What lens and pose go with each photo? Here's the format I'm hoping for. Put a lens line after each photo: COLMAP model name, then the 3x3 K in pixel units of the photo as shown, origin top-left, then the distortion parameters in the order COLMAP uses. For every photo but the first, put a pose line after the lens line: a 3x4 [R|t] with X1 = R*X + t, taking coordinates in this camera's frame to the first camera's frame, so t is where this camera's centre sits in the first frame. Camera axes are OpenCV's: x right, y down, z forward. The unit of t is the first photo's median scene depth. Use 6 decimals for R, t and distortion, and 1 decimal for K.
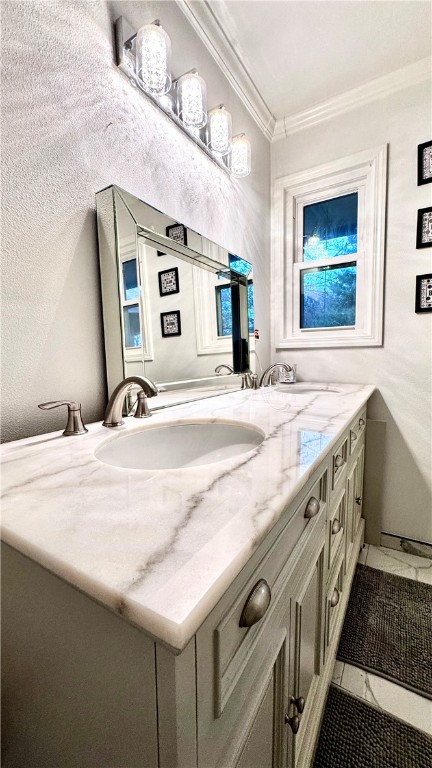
lens RADIAL K [[305.5, 0, 216.6], [0, 305.5, 383.3], [0, 0, 1]] dist [-0.003614, 0.001225]
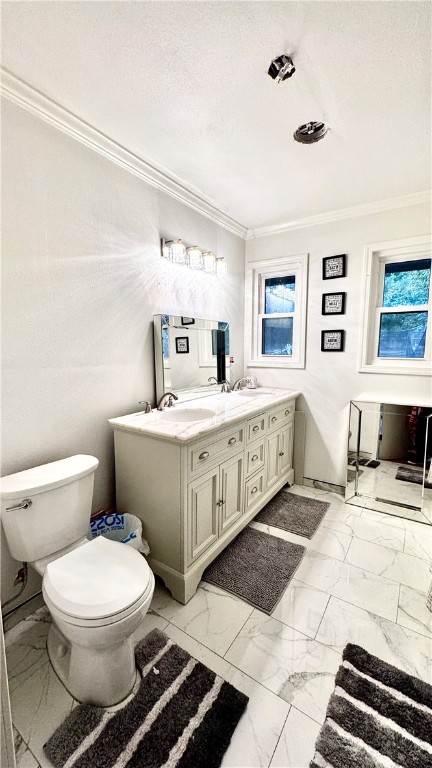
lens RADIAL K [[305.5, 0, 214.6], [0, 305.5, 384.8], [0, 0, 1]] dist [-0.003614, 0.001225]
pose [[0.999152, 0.021880, -0.034885, 0.094053], [-0.020503, 0.999015, 0.039345, -0.085726], [0.035711, -0.038596, 0.998617, -0.714963]]
